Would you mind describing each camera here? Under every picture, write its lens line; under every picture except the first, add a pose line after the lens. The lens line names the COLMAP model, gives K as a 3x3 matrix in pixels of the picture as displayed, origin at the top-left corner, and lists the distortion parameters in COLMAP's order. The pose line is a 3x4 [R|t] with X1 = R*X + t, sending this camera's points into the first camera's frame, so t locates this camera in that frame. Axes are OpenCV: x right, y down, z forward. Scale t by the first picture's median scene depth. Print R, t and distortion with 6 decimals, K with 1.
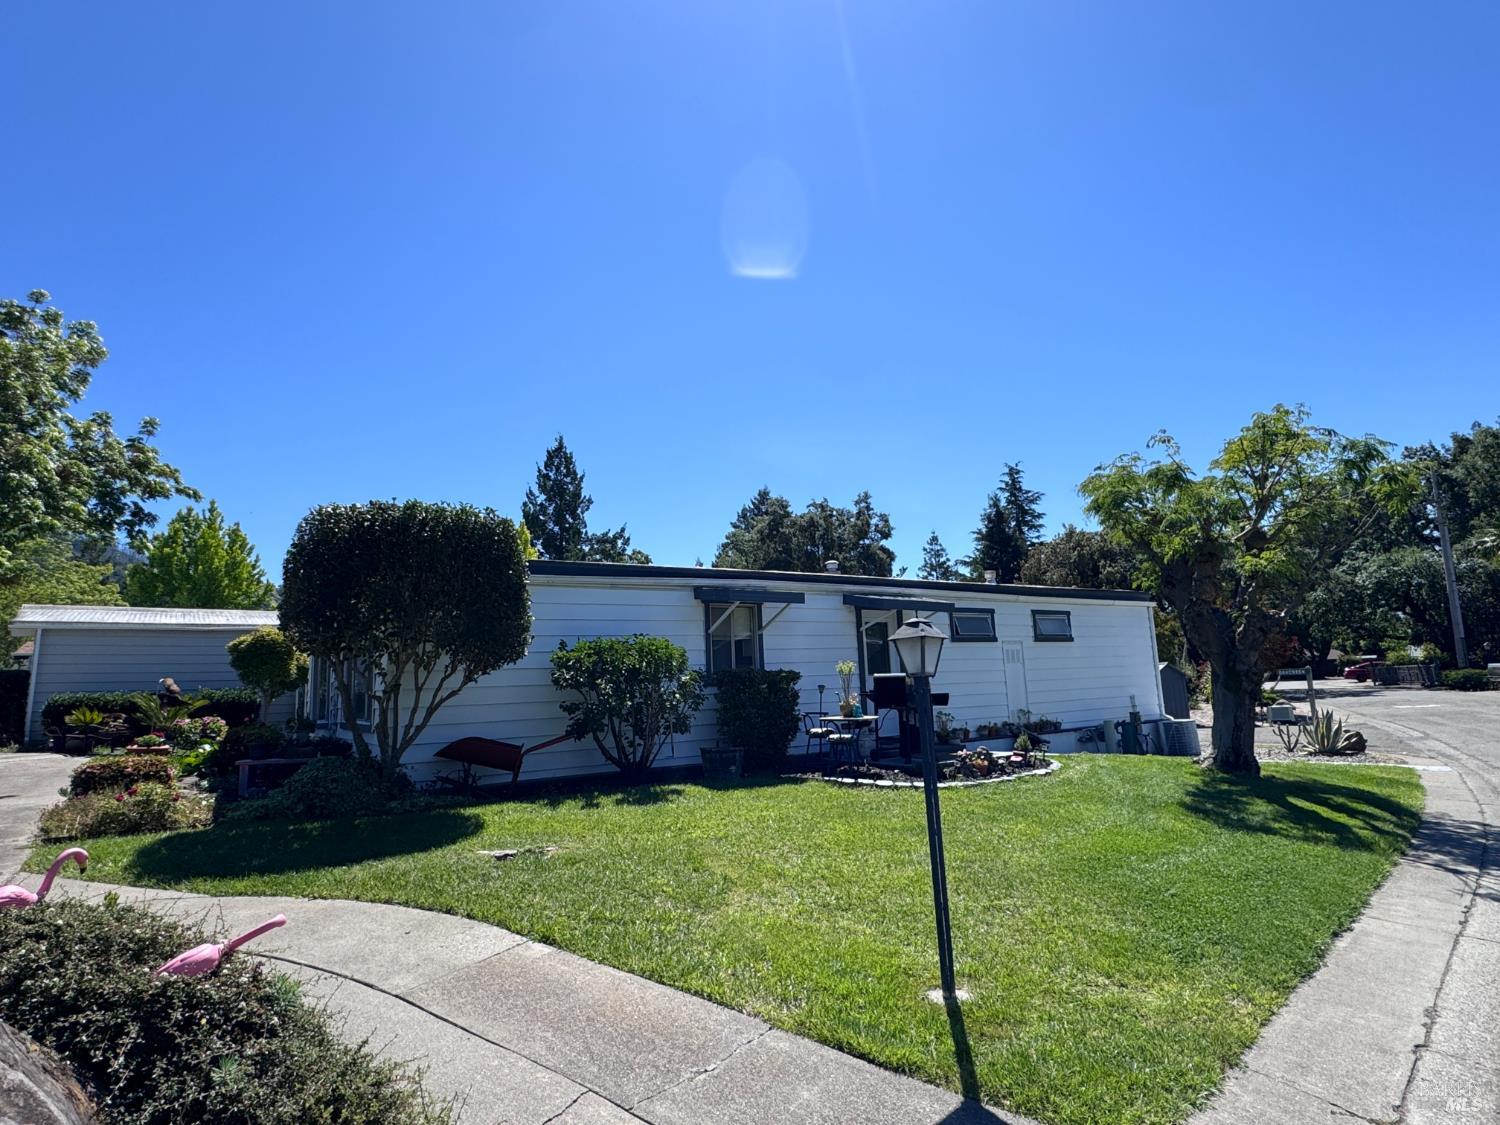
lens RADIAL K [[831.1, 0, 750.0], [0, 831.1, 562.5], [0, 0, 1]] dist [-0.000518, 0.000350]
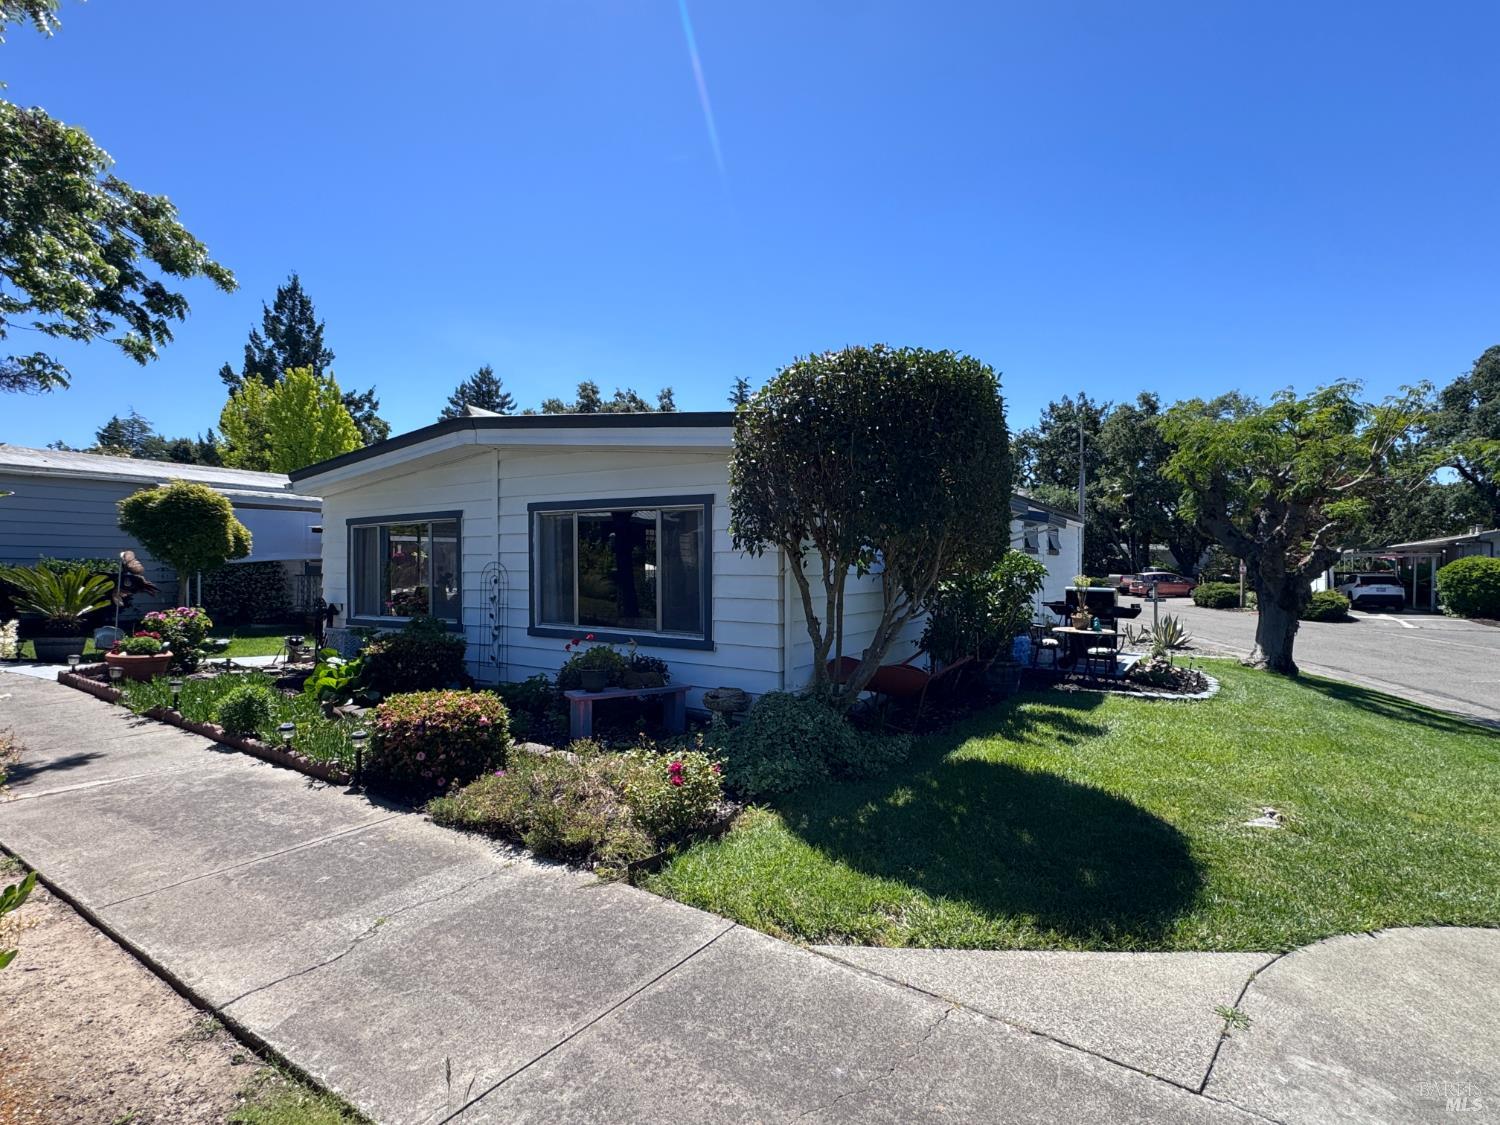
lens RADIAL K [[749.7, 0, 750.0], [0, 749.7, 562.5], [0, 0, 1]] dist [-0.002690, -0.000081]
pose [[0.916264, 0.043391, 0.398217, -0.089393], [-0.099402, 0.987651, 0.121098, 0.004662], [-0.388045, -0.150541, 0.909262, 0.046978]]
